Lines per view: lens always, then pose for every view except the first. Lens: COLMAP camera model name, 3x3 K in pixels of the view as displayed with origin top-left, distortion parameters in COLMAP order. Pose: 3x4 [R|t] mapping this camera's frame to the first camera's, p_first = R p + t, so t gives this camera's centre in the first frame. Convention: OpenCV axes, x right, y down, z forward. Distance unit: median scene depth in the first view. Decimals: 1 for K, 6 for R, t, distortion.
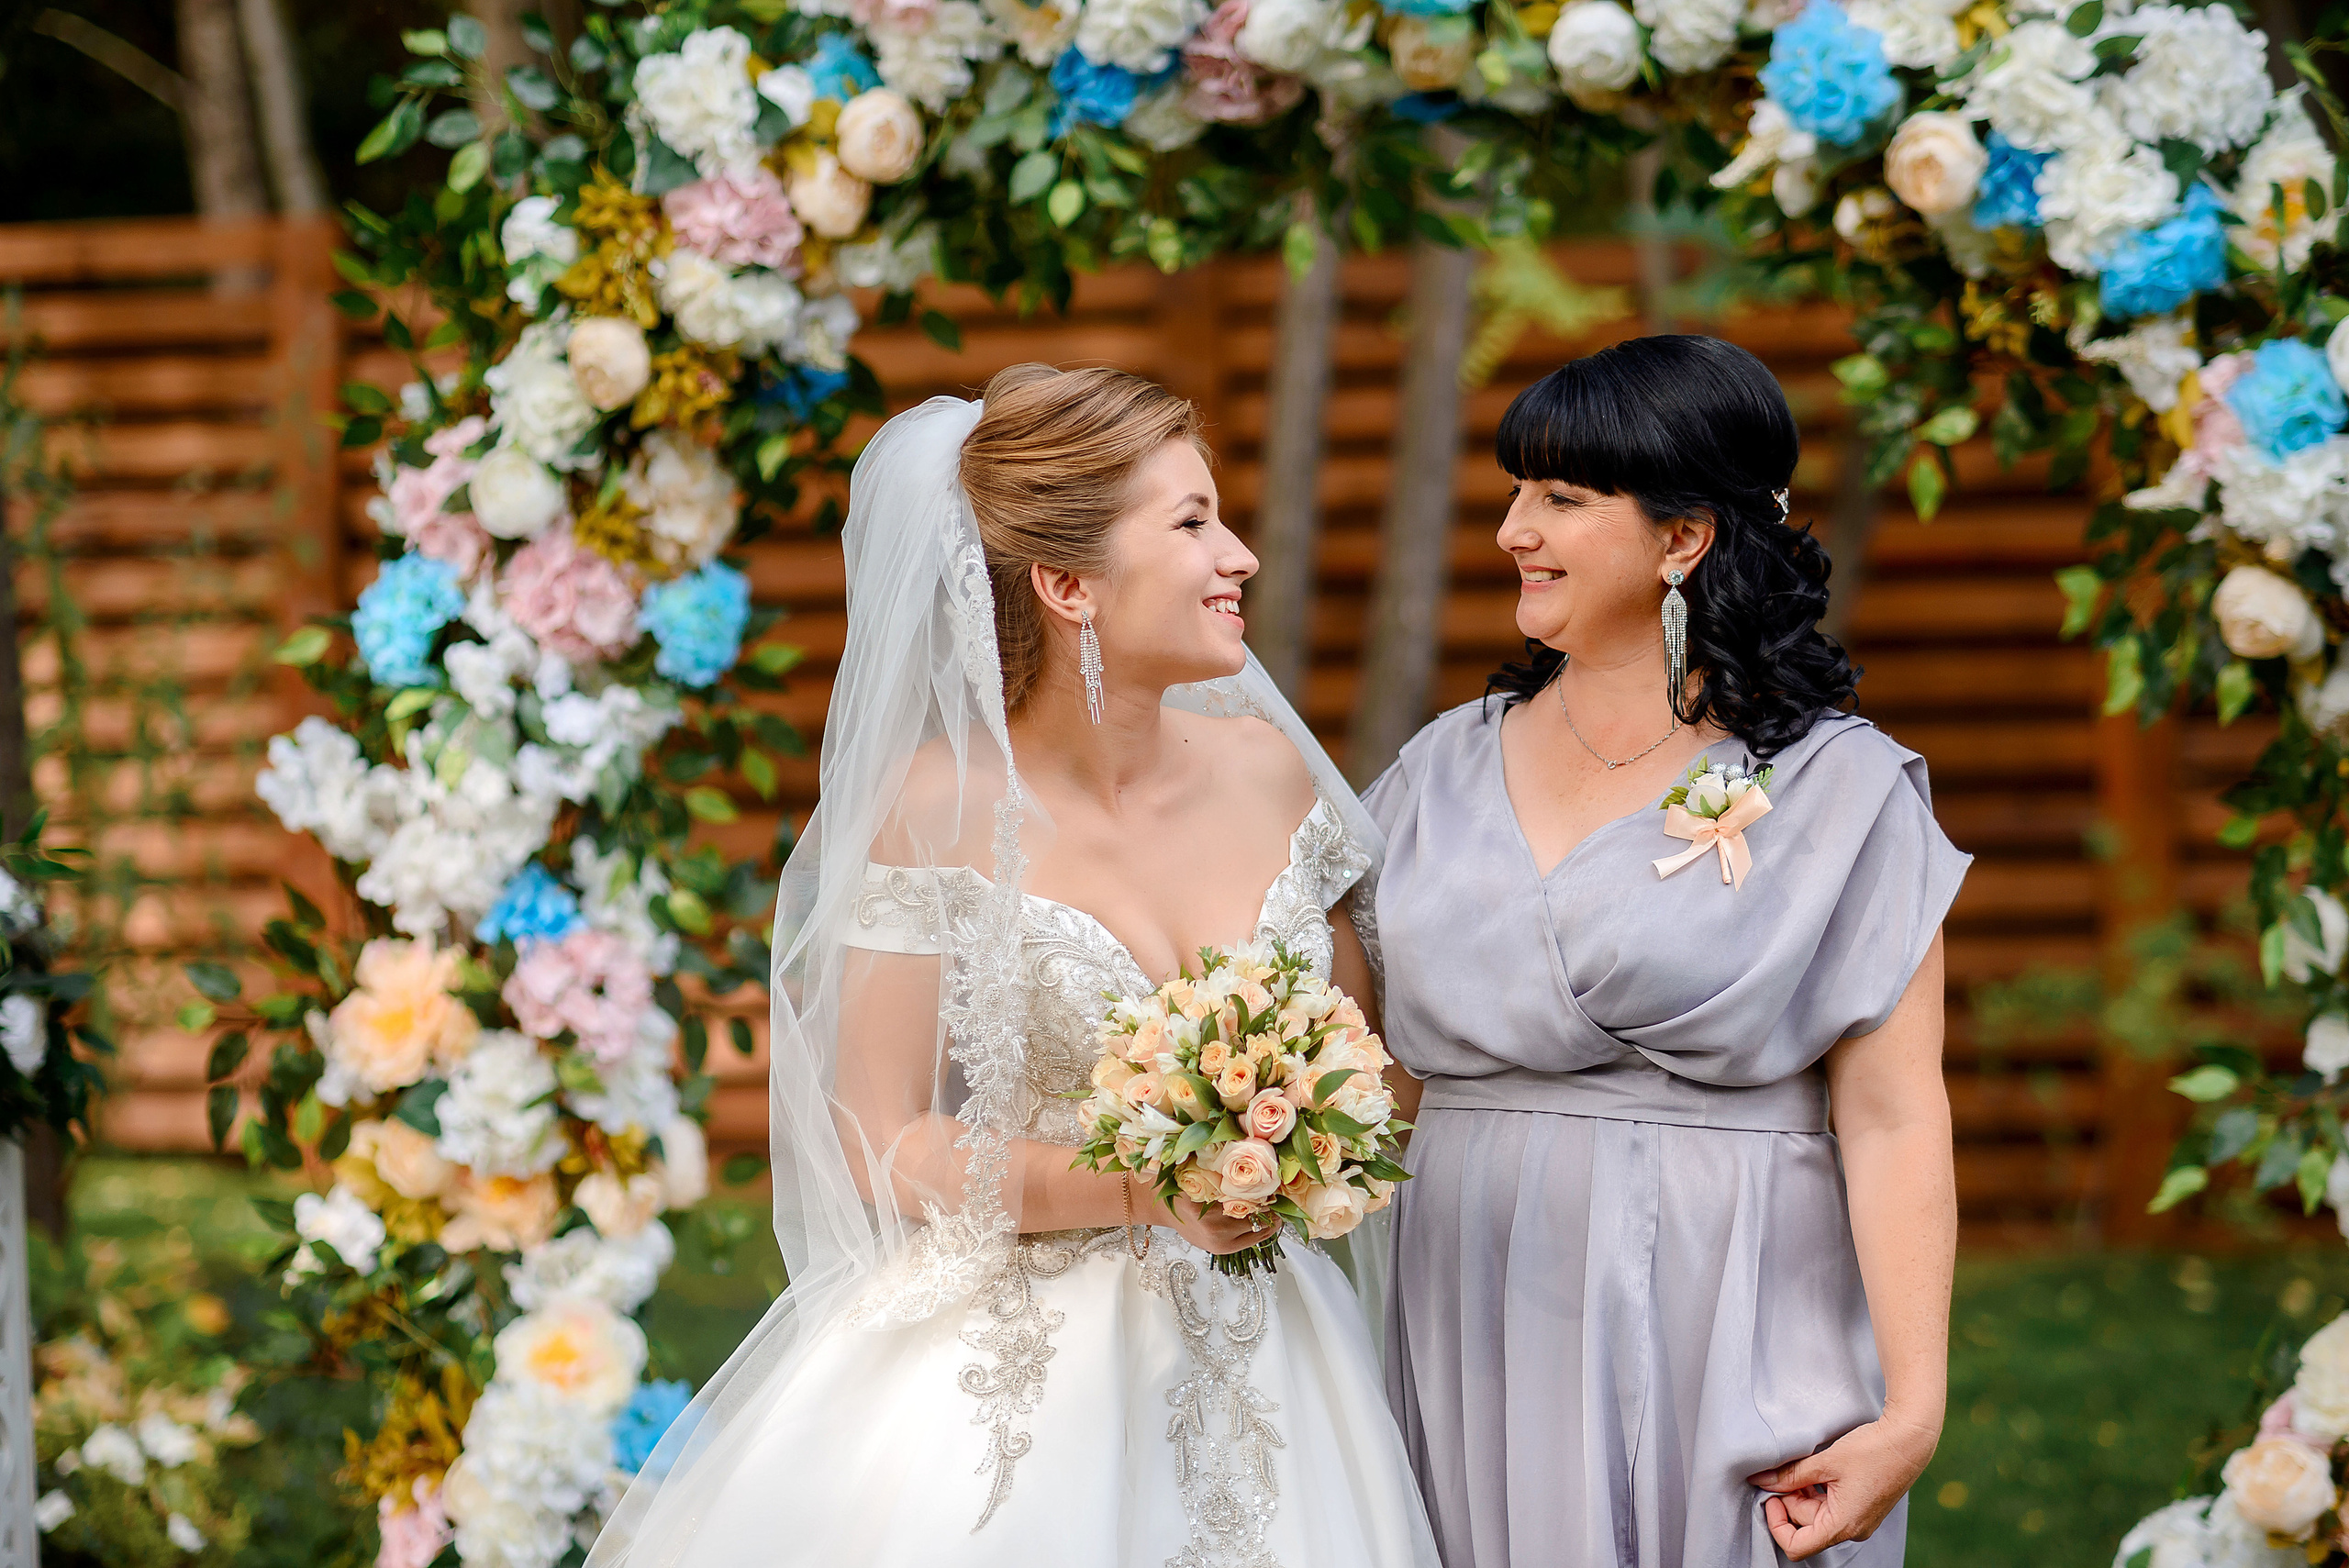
lens RADIAL K [[5629.1, 0, 1174.5], [0, 5629.1, 784.0], [0, 0, 1]] dist [0.024465, -0.131836]
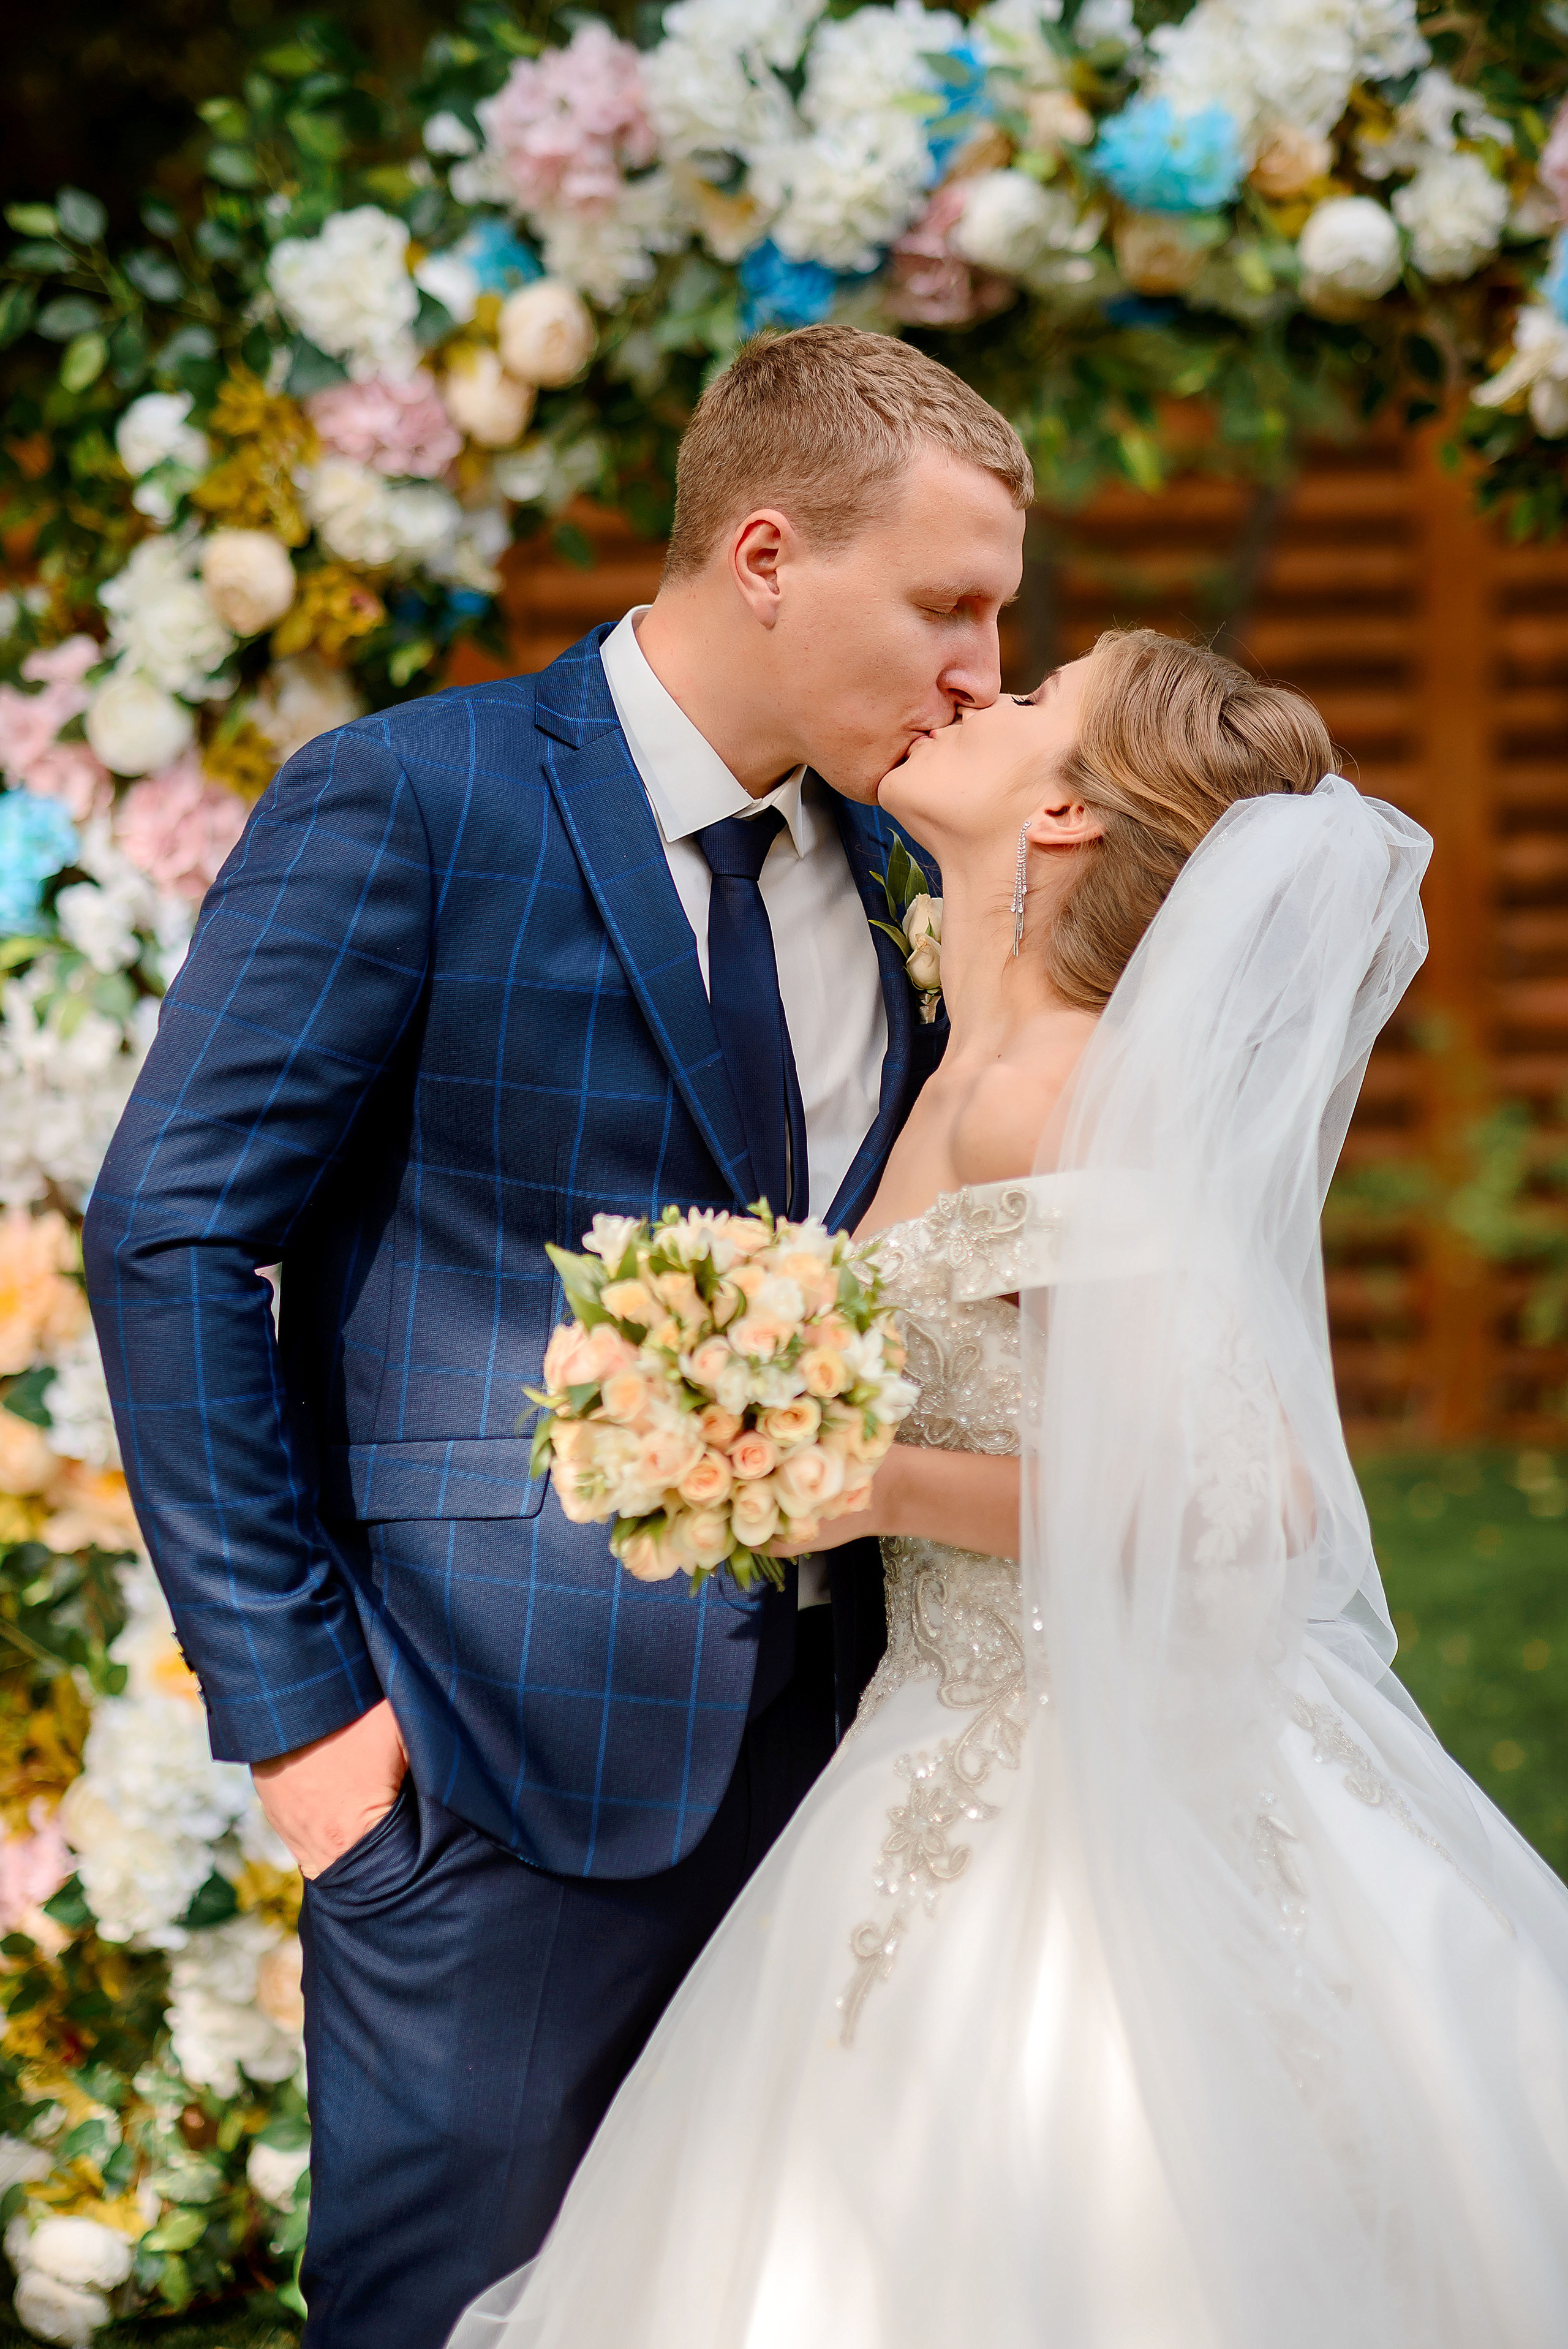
lens RADIAL K [[5628.5, 0, 784.0], [0, 5628.5, 1174.5], [0, 0, 1]] dist [0.024465, -0.131836]
pose [[0.993757, -0.004770, 0.111463, -0.116436], [-0.000989, 0.998670, 0.051551, -0.026333], [-0.111561, -0.051340, 0.992431, 0.084569]]
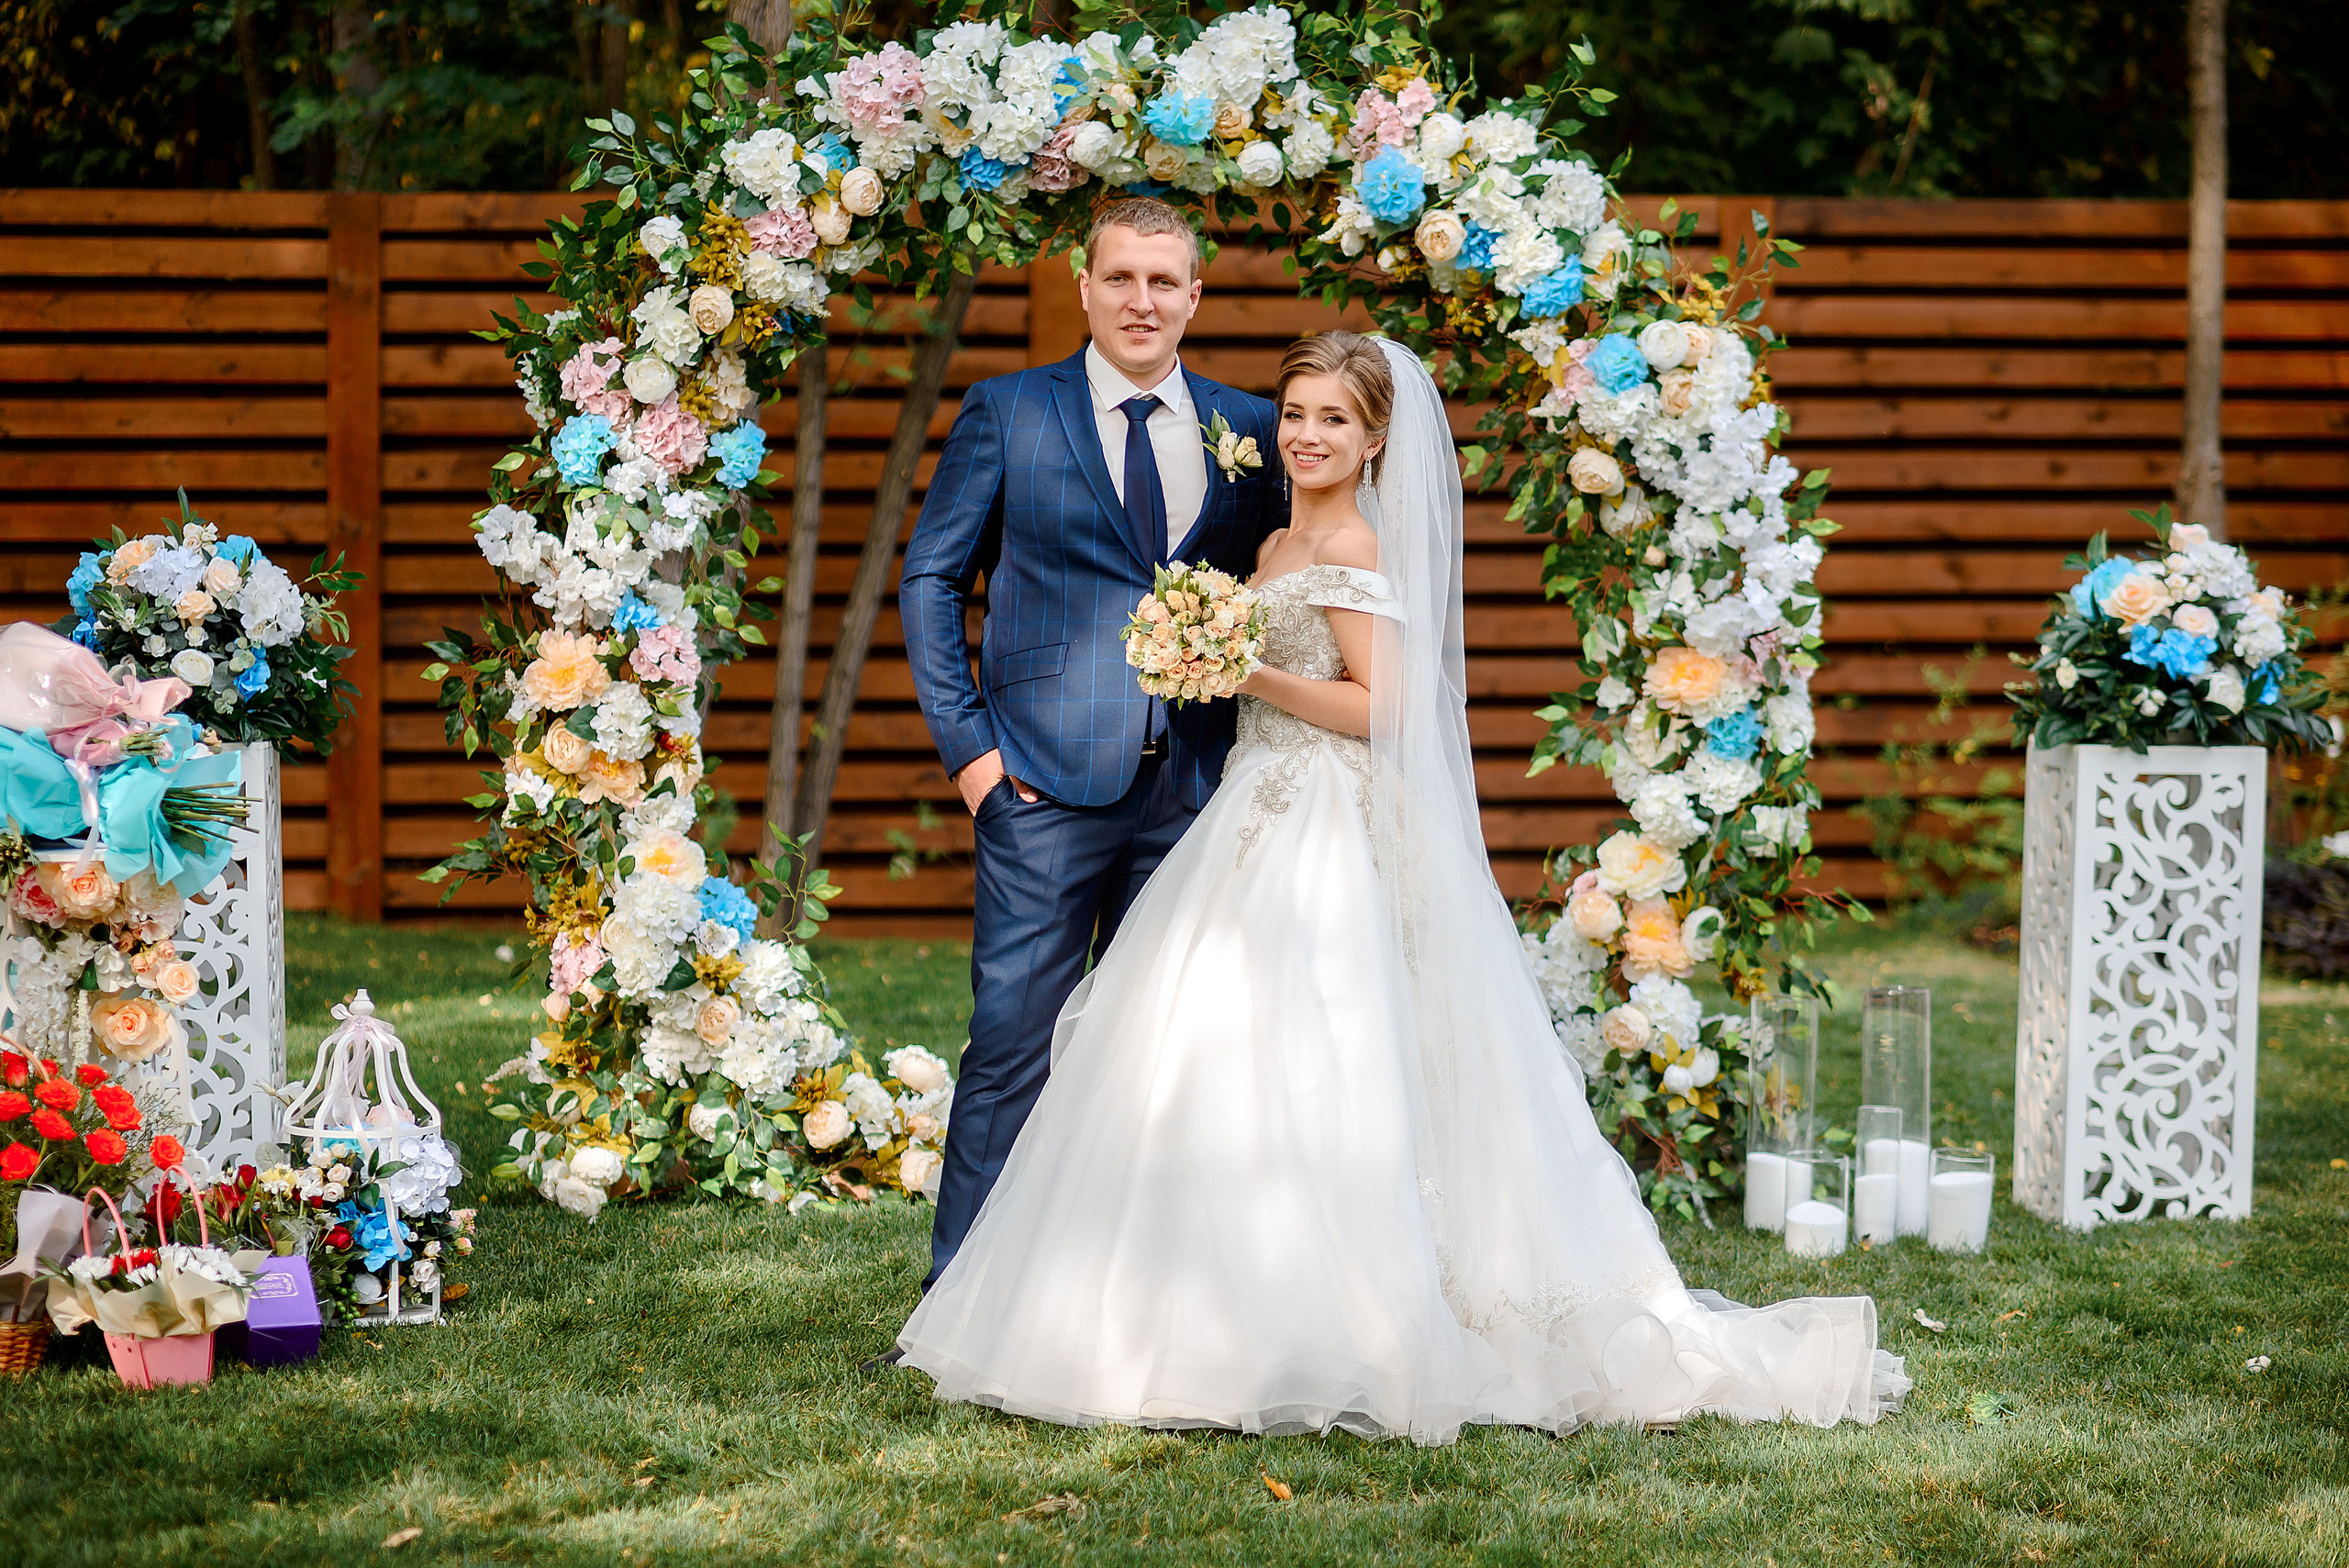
lens RADIAL K [[5629.1, 0, 1174.5], [0, 5629.1, 784.0], [0, 0, 1]] dist [0.024465, -0.131836]
pose [[0.951881, 0.010124, 0.306301, -0.513581], [-0.016570, 0.999692, 0.018452, 0.042075], [-0.306020, -0.022639, 0.951756, -0.776284]]
